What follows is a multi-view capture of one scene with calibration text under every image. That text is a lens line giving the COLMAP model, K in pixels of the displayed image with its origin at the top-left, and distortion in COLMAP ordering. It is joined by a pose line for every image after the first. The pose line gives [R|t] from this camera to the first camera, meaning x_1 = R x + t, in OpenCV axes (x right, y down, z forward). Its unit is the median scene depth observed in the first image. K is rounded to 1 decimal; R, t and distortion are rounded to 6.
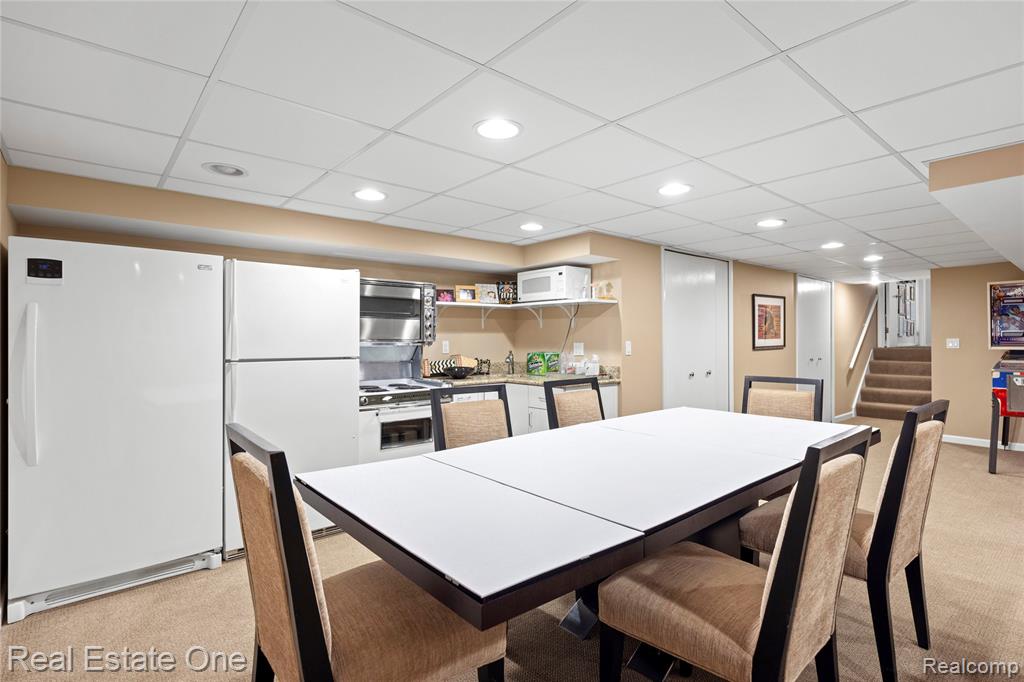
lens RADIAL K [[511.1, 0, 514.1], [0, 511.1, 339.6], [0, 0, 1]] dist [-0.017708, -0.000343]
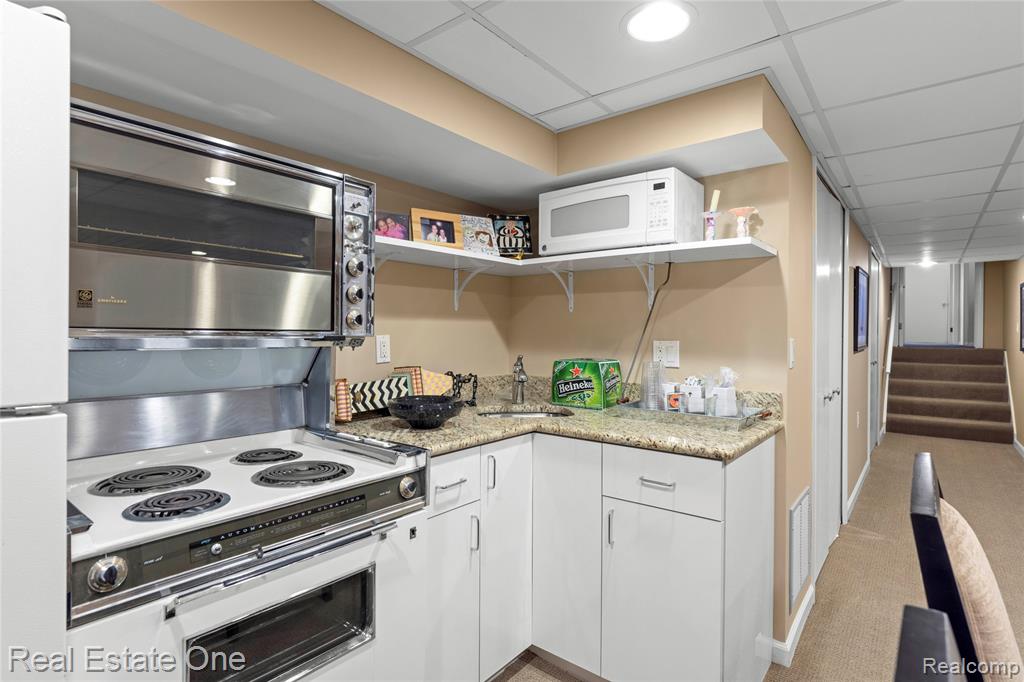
lens RADIAL K [[511.1, 0, 511.4], [0, 511.1, 337.9], [0, 0, 1]] dist [-0.017708, -0.000343]
pose [[0.981202, 0.006659, 0.192869, -0.115676], [-0.008147, 0.999943, 0.006920, 0.001294], [-0.192812, -0.008361, 0.981200, 0.561714]]
